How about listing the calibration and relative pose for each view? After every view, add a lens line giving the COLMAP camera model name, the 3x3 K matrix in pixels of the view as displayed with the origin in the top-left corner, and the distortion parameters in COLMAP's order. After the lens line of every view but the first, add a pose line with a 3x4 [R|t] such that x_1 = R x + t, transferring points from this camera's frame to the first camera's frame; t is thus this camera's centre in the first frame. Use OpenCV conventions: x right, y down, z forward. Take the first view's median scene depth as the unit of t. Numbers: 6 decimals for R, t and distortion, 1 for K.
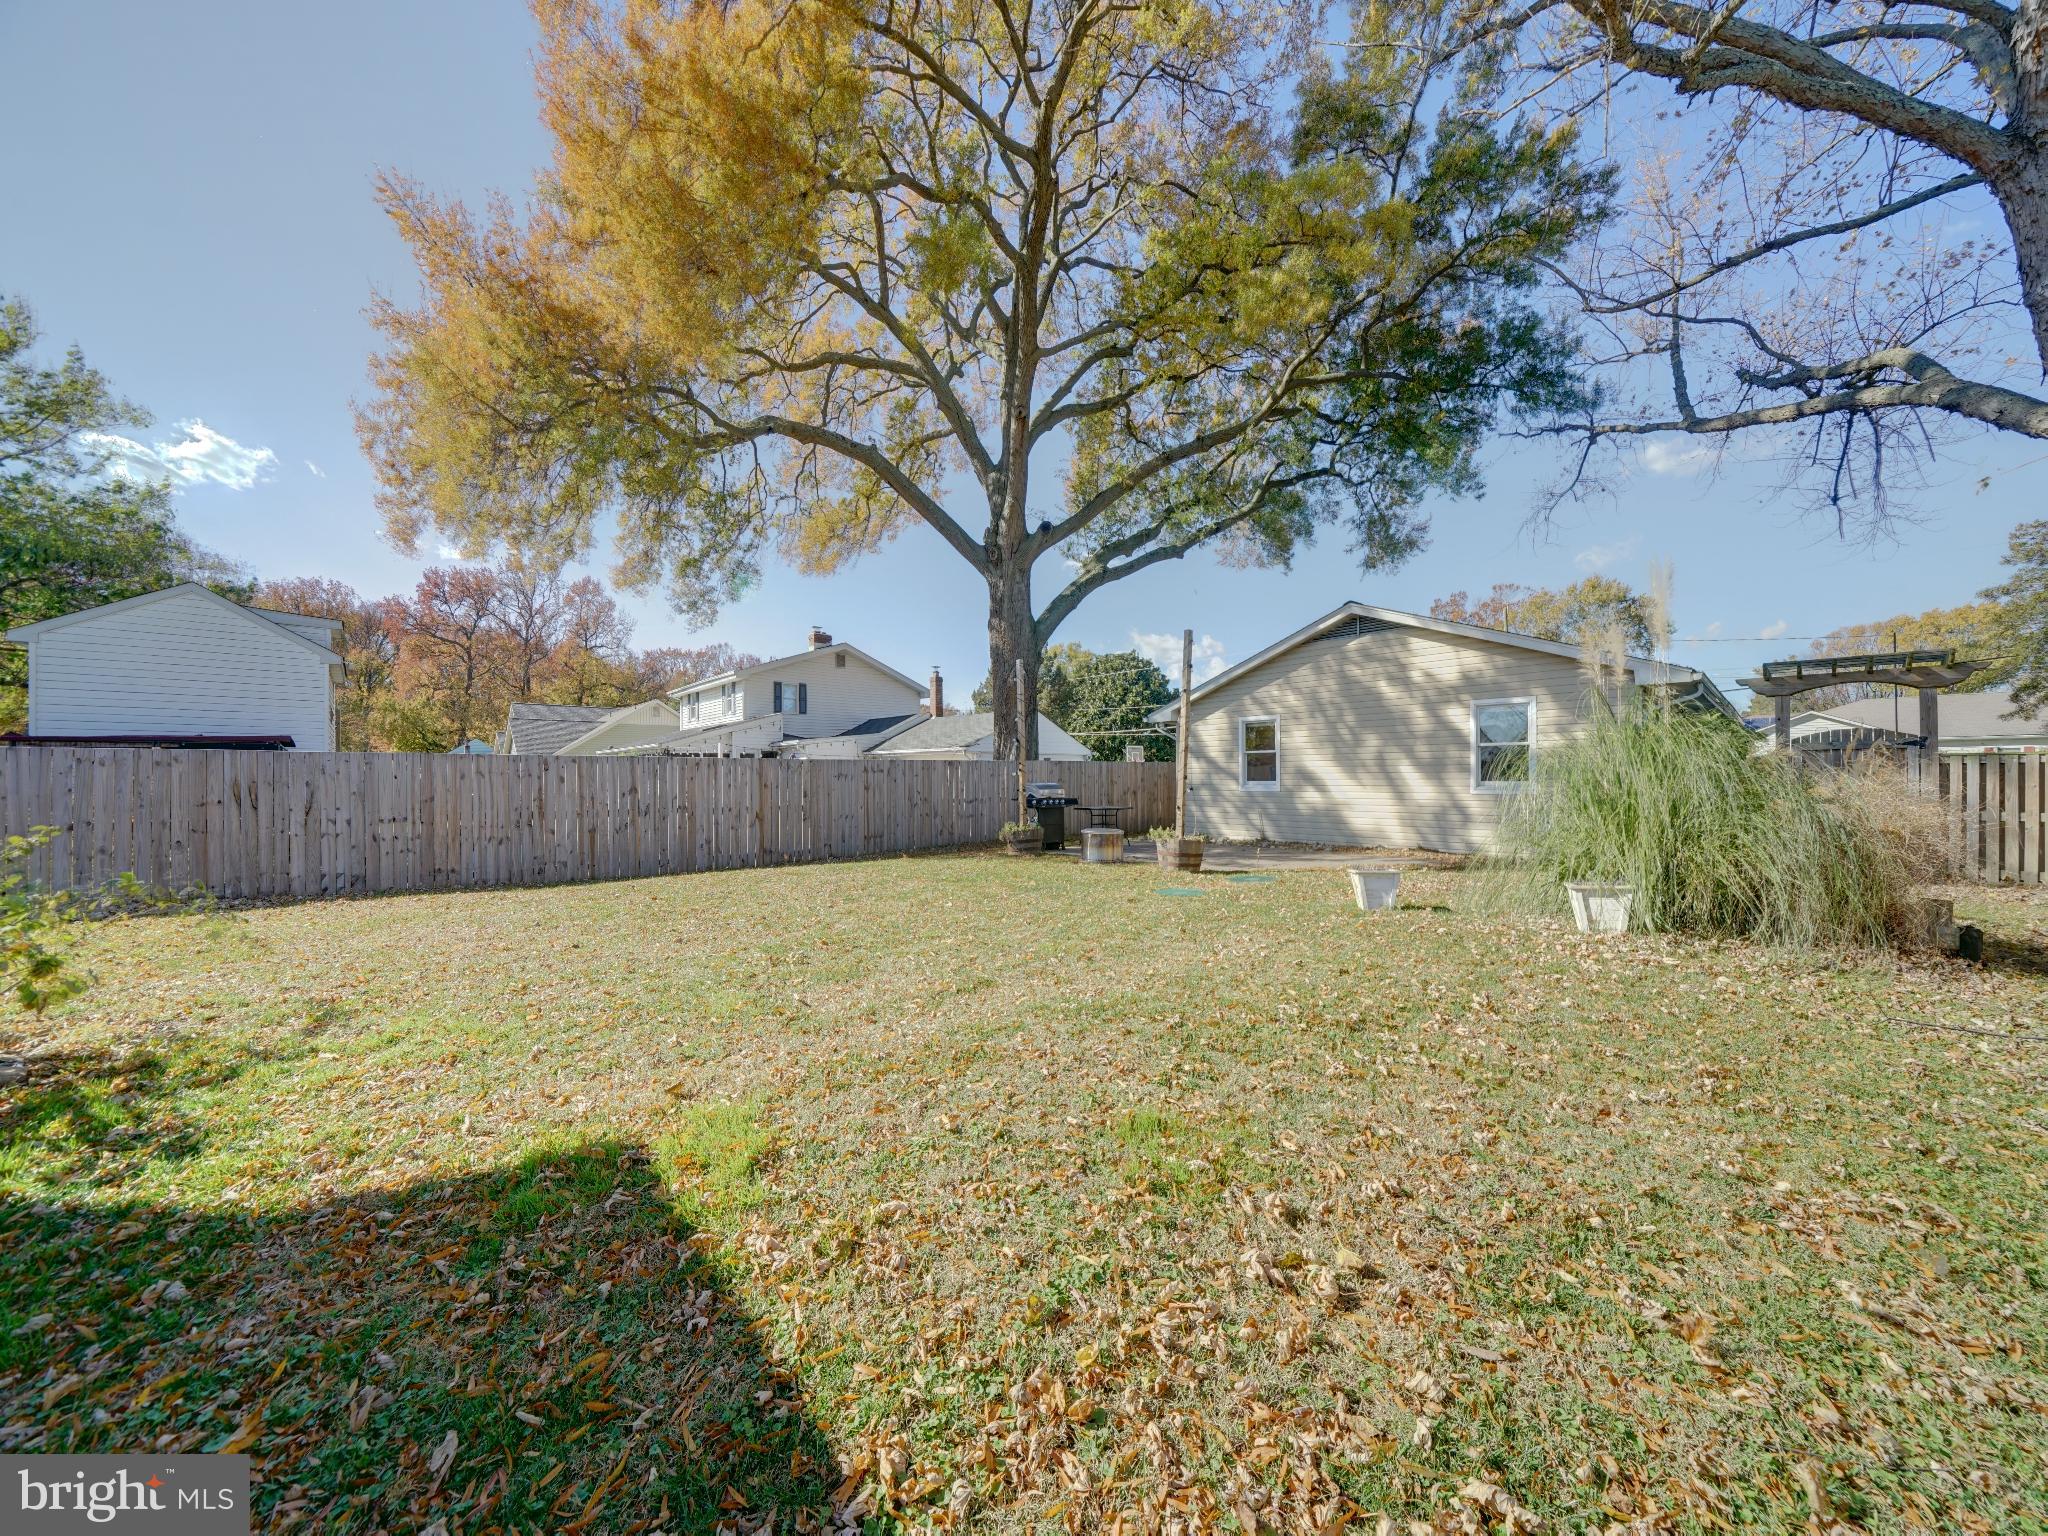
lens RADIAL K [[715.4, 0, 1015.5], [0, 715.4, 775.6], [0, 0, 1]] dist [-0.021281, 0.001381]
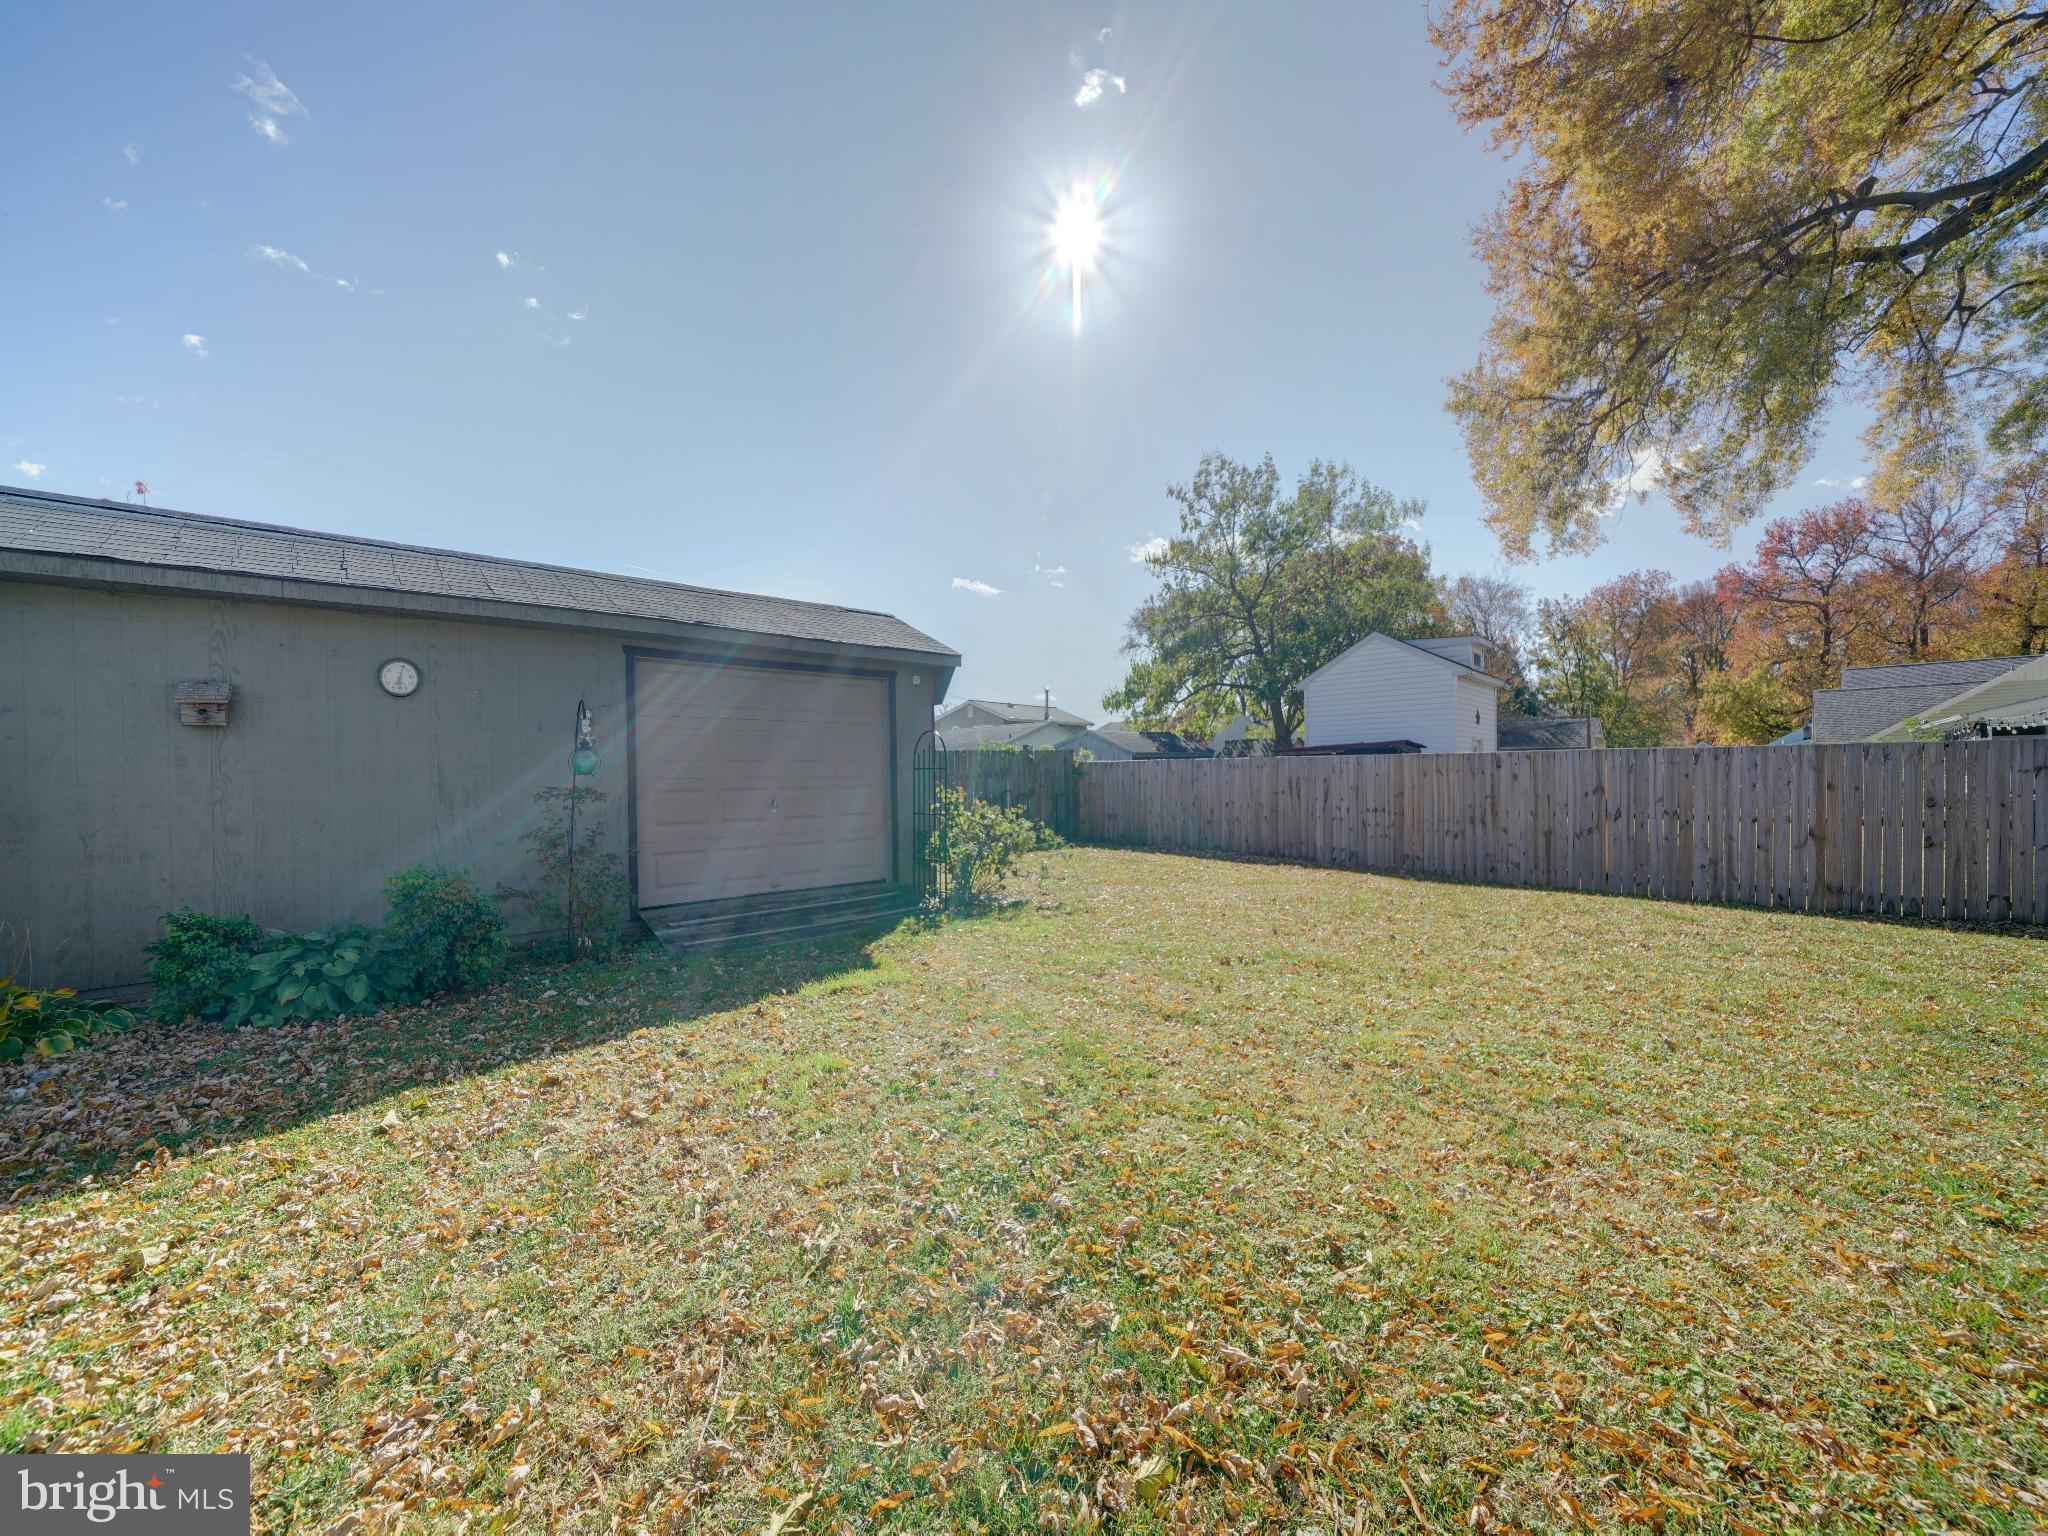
lens RADIAL K [[759.3, 0, 1013.6], [0, 759.3, 763.4], [0, 0, 1]] dist [-0.007232, 0.000154]
pose [[0.013656, -0.009239, -0.999864, 0.071889], [0.011092, 0.999897, -0.009088, -0.002150], [0.999845, -0.010967, 0.013757, 0.058969]]
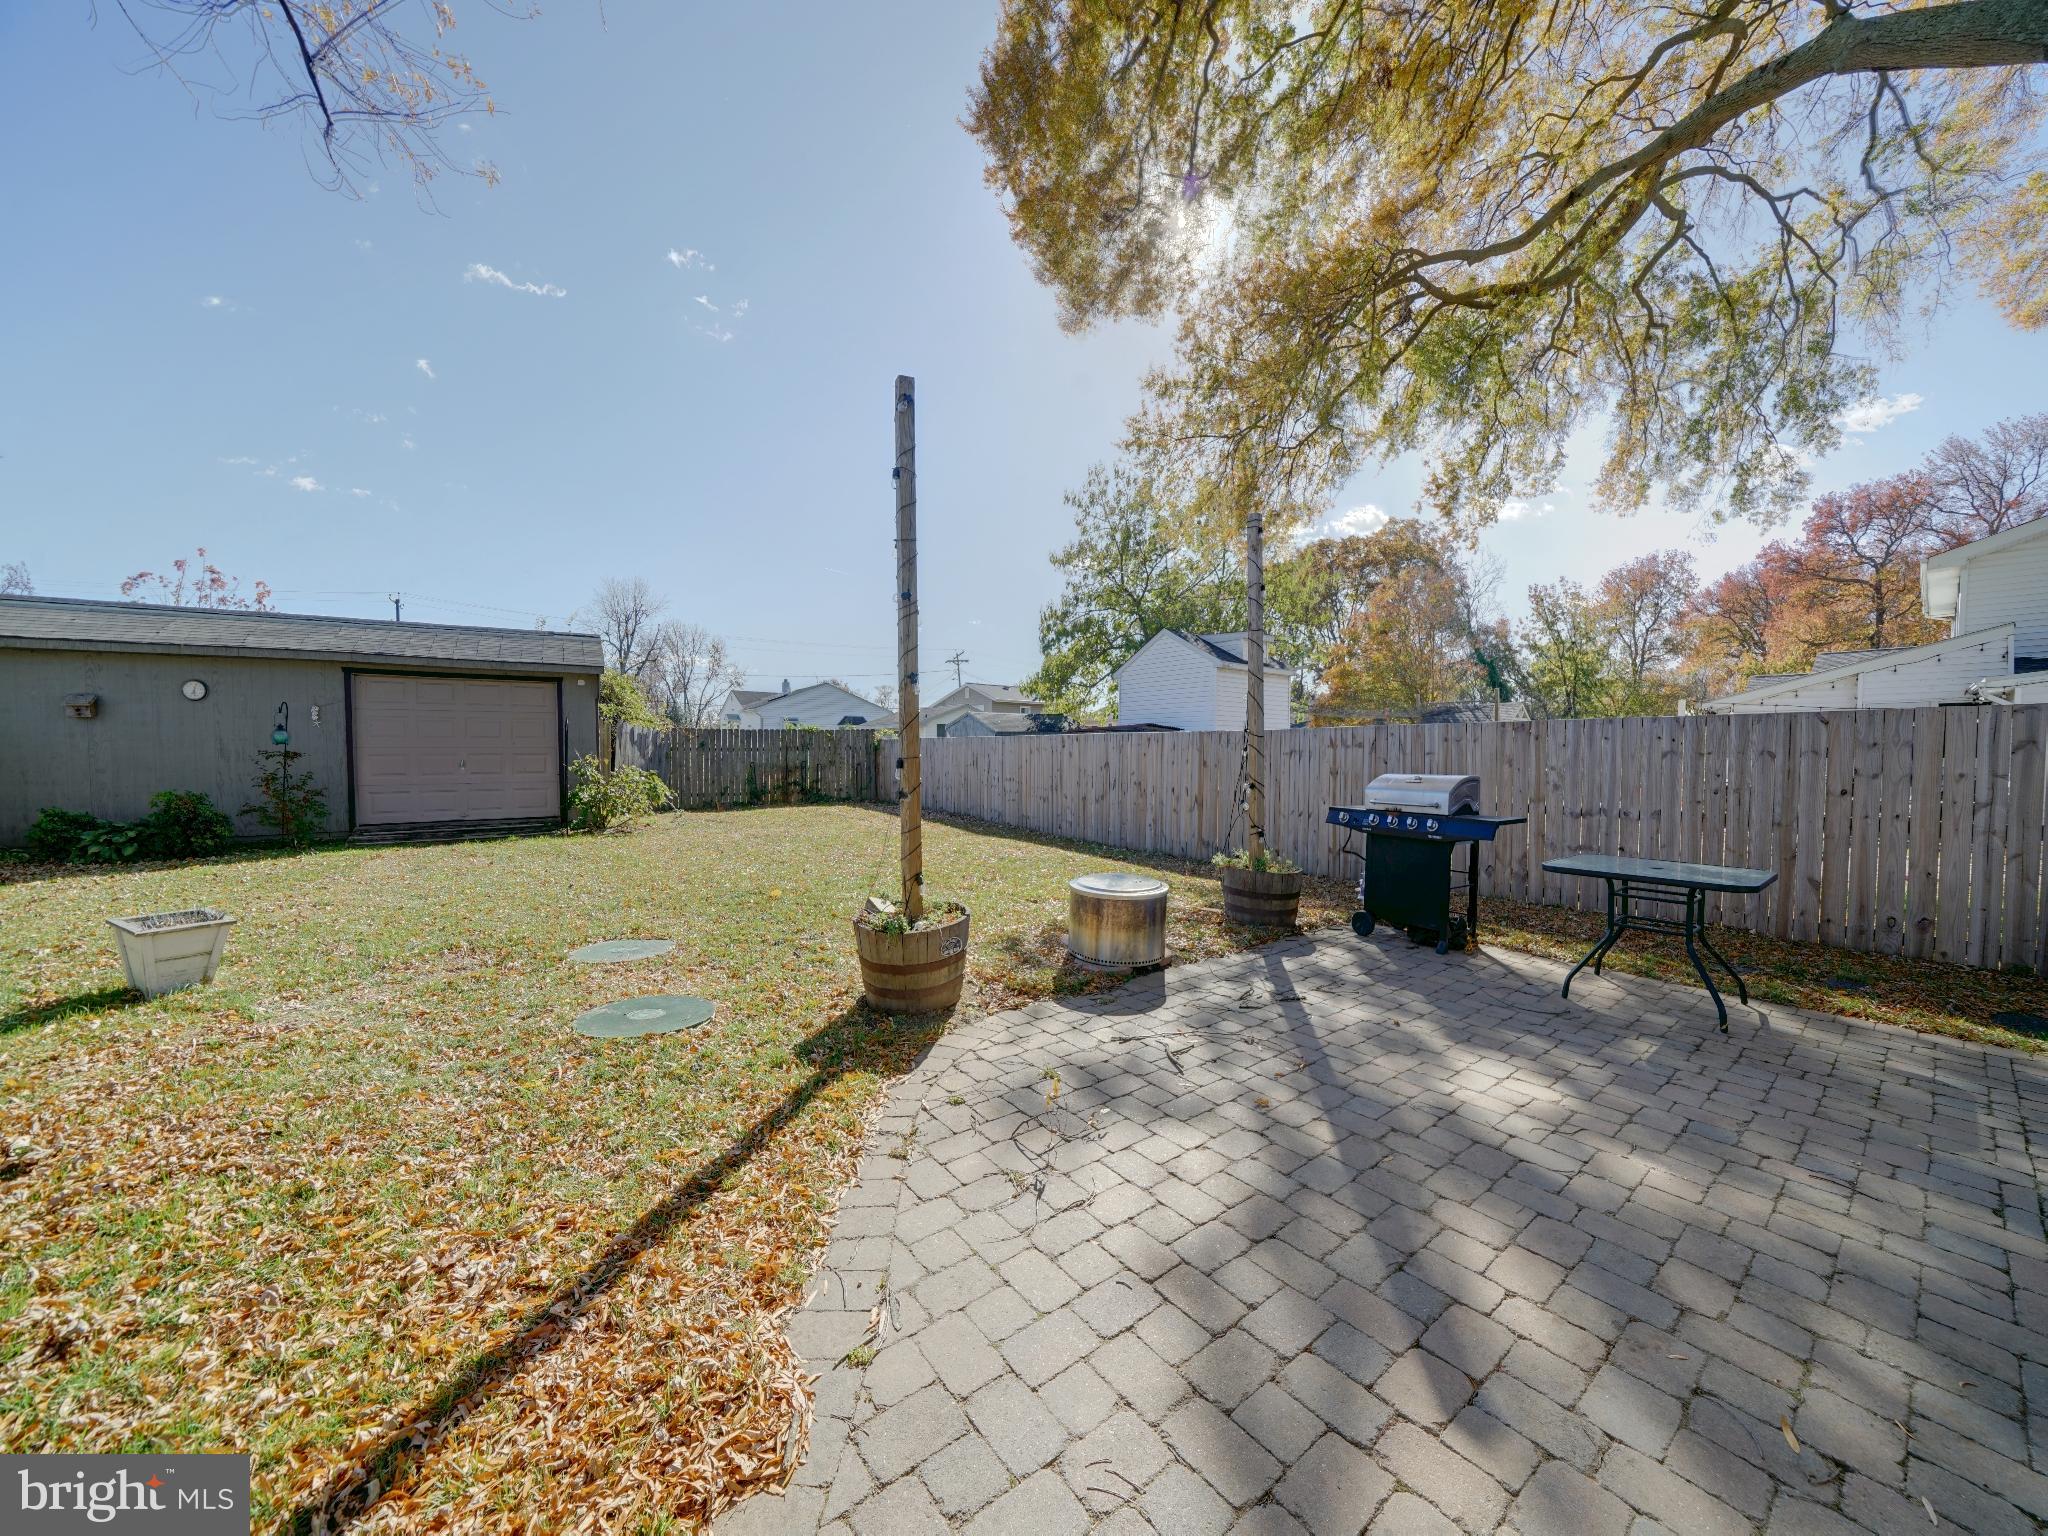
lens RADIAL K [[715.4, 0, 1016.8], [0, 715.4, 770.6], [0, 0, 1]] dist [-0.021281, 0.001381]
pose [[-0.127181, 0.033054, -0.991329, 0.114257], [-0.000229, 0.999444, 0.033354, -0.001452], [0.991879, 0.004469, -0.127103, 0.203471]]
